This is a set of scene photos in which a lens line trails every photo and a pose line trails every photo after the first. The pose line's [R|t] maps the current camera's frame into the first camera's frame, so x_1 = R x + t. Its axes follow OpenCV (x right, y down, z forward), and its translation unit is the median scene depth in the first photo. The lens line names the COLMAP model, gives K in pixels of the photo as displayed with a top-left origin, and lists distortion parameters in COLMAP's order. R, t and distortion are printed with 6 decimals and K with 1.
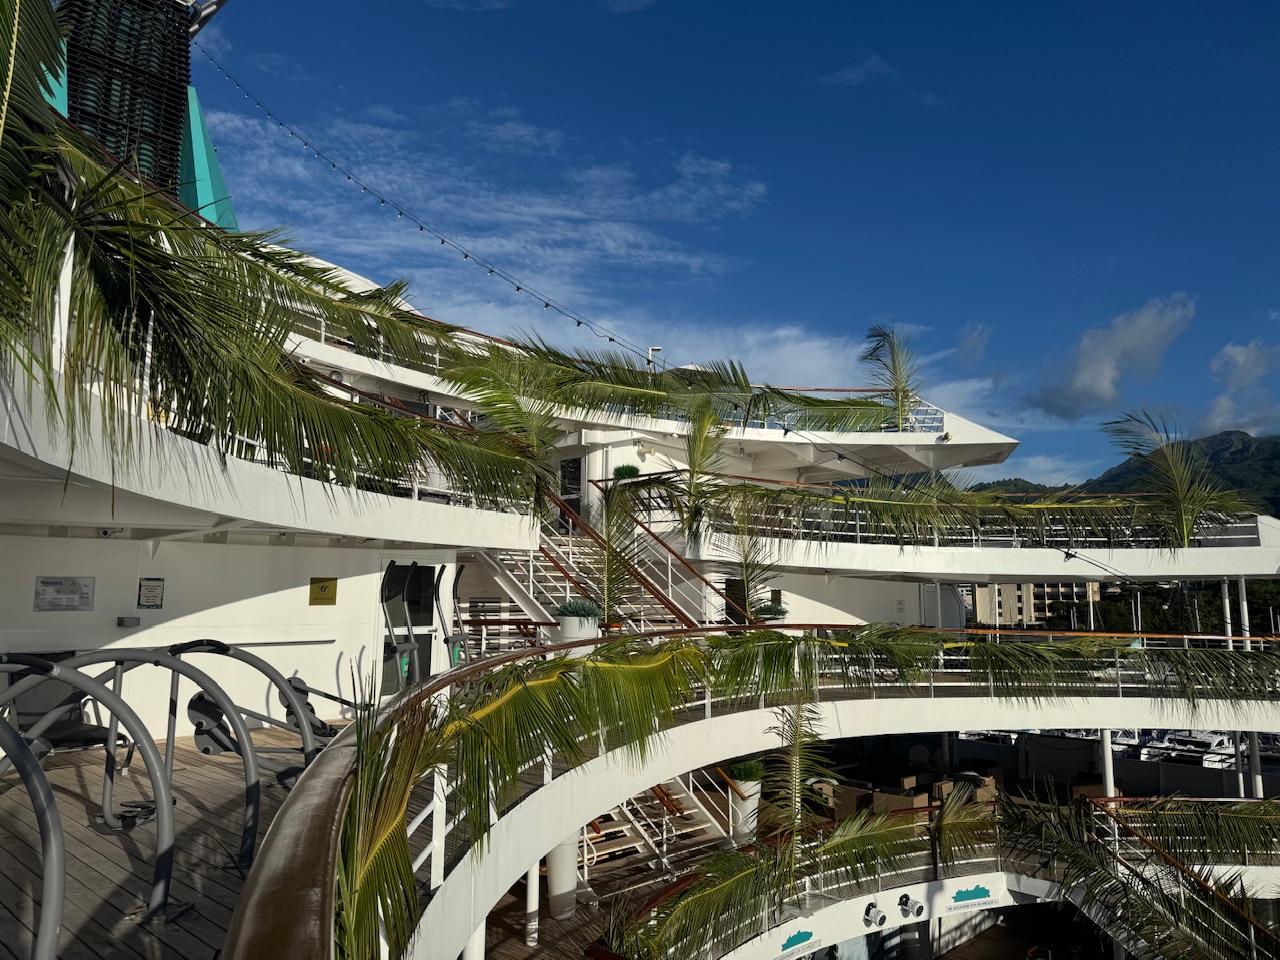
lens RADIAL K [[882.4, 0, 641.7], [0, 882.4, 481.8], [0, 0, 1]] dist [-0.010012, -0.008029]
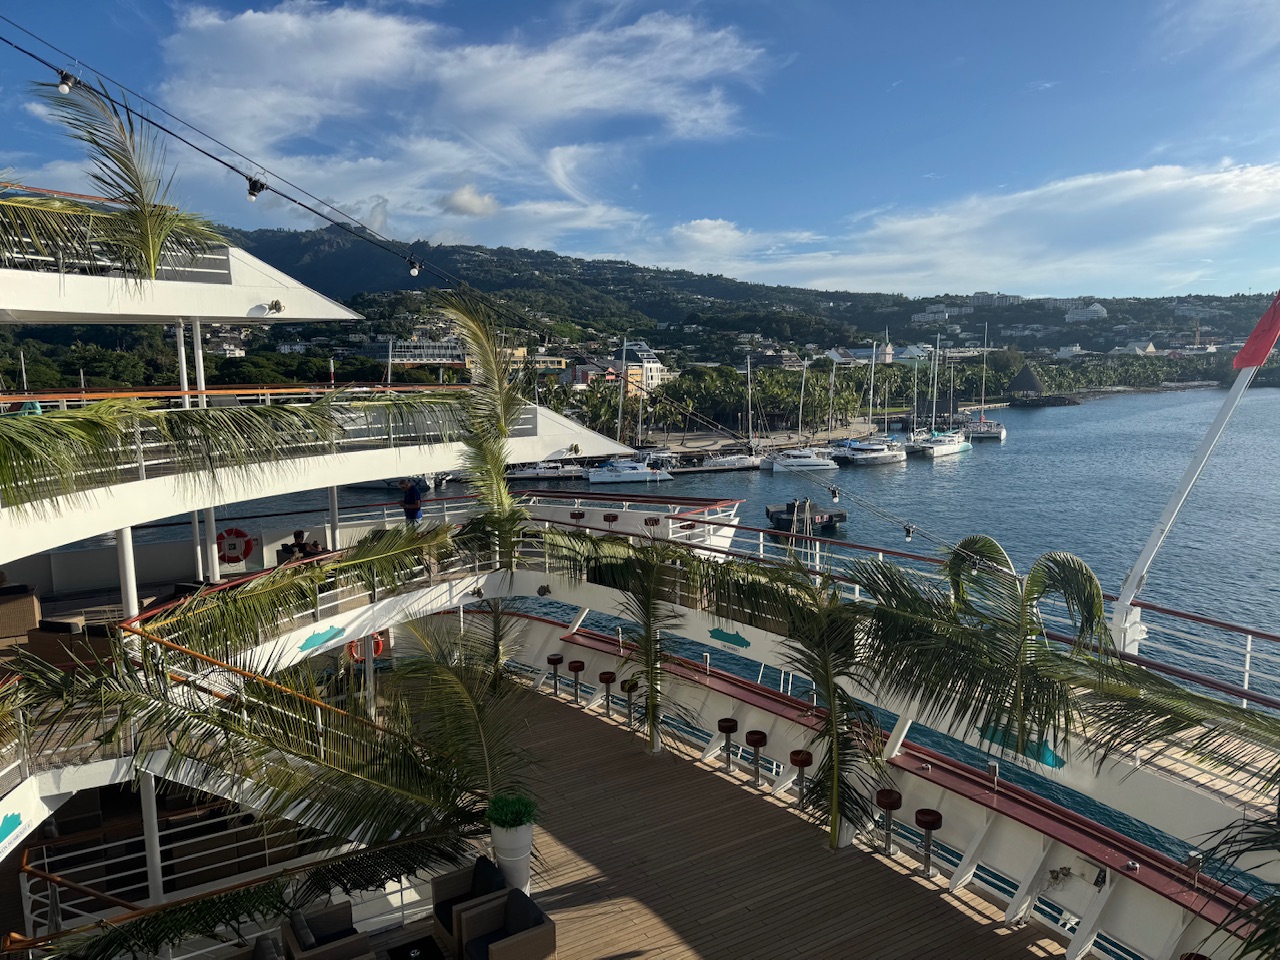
lens RADIAL K [[882.4, 0, 641.2], [0, 882.4, 484.1], [0, 0, 1]] dist [-0.010012, -0.008029]
pose [[0.264370, -0.146796, 0.953184, -0.032560], [-0.119272, 0.975784, 0.183357, 0.058543], [-0.957018, -0.162162, 0.240459, 0.375378]]
